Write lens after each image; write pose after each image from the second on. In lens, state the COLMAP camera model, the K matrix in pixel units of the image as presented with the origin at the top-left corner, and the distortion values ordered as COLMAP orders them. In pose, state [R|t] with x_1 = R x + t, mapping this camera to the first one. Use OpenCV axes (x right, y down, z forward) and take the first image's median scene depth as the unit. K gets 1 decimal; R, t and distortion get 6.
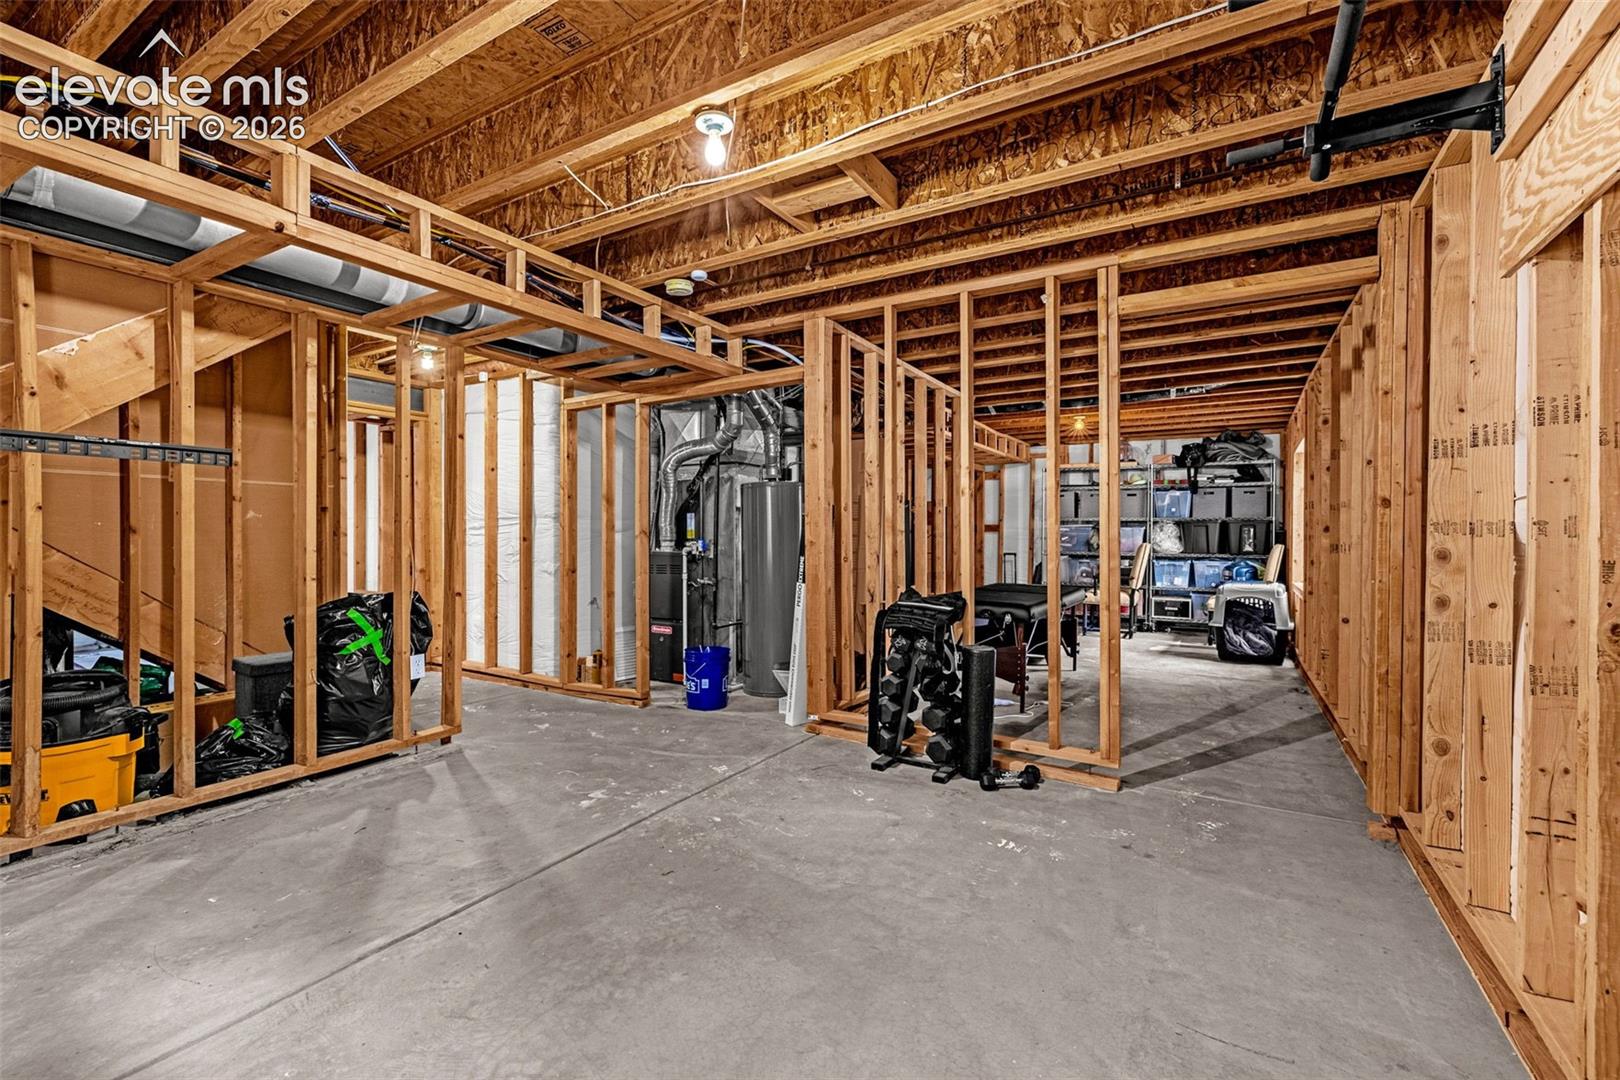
lens RADIAL K [[699.4, 0, 810.0], [0, 699.4, 540.0], [0, 0, 1]] dist [0.002371, 0.000187]
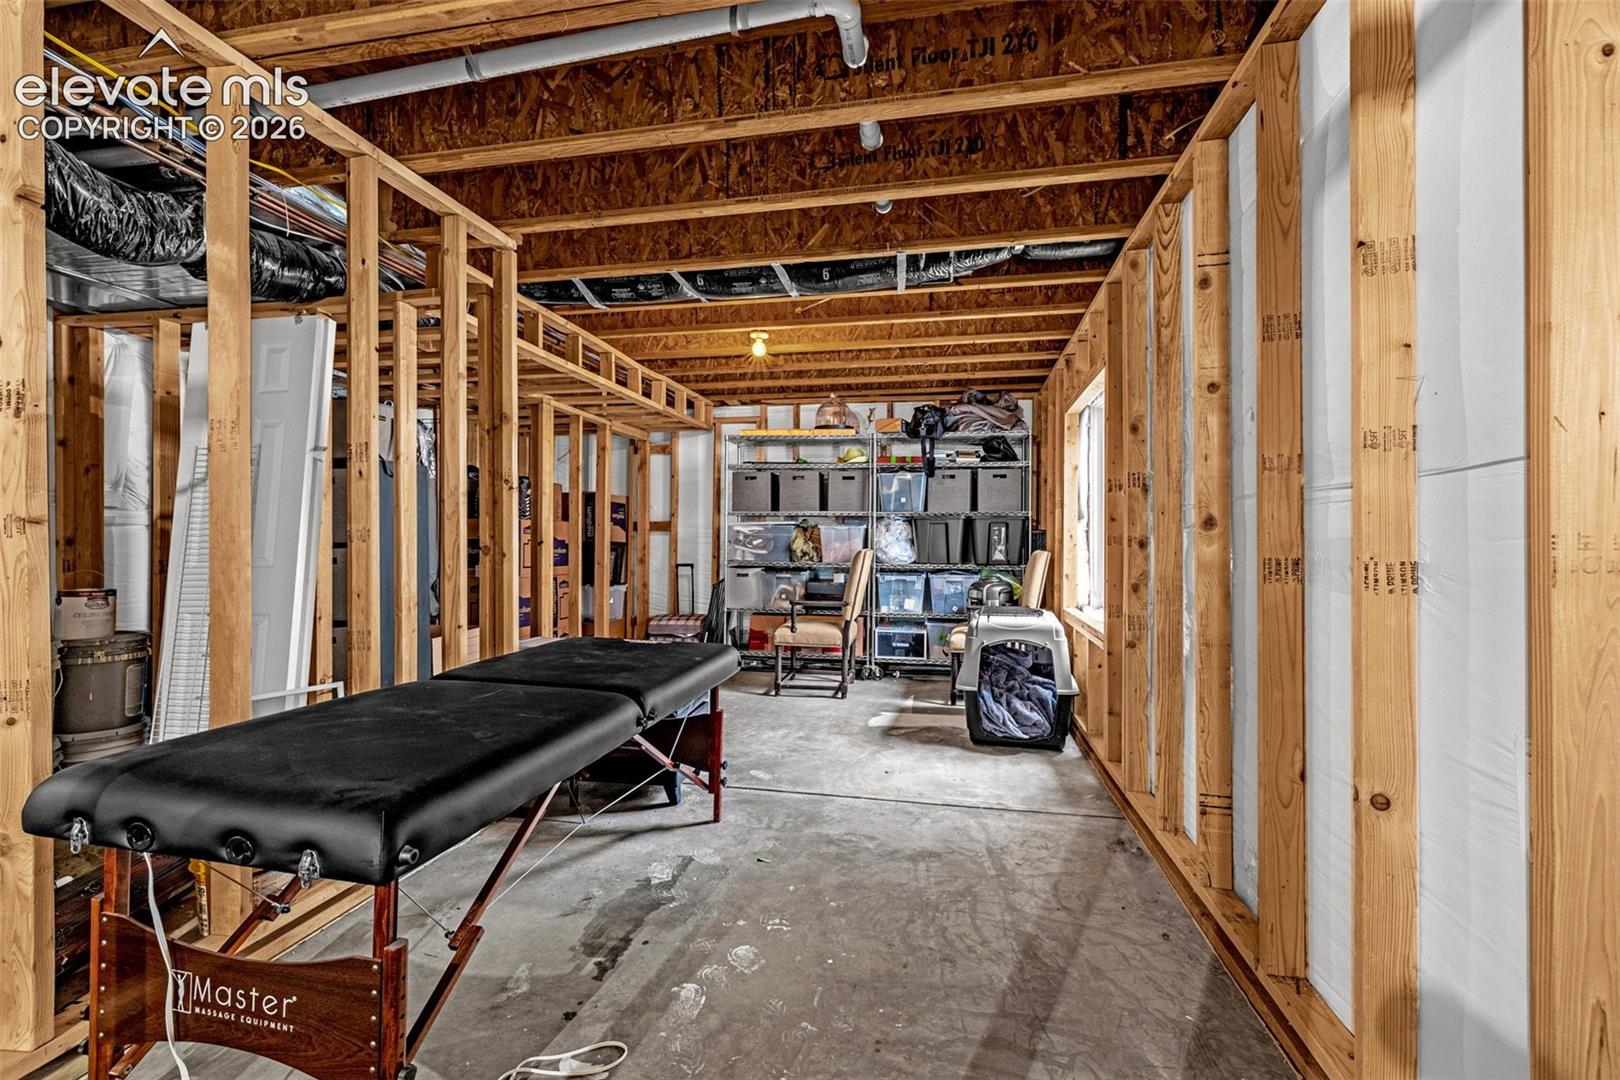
lens RADIAL K [[699.4, 0, 810.0], [0, 699.4, 540.0], [0, 0, 1]] dist [0.002371, 0.000187]
pose [[0.941026, -0.000308, 0.338334, 0.203235], [0.001192, 0.999996, -0.002405, -0.002571], [-0.338332, 0.002667, 0.941023, 0.389365]]
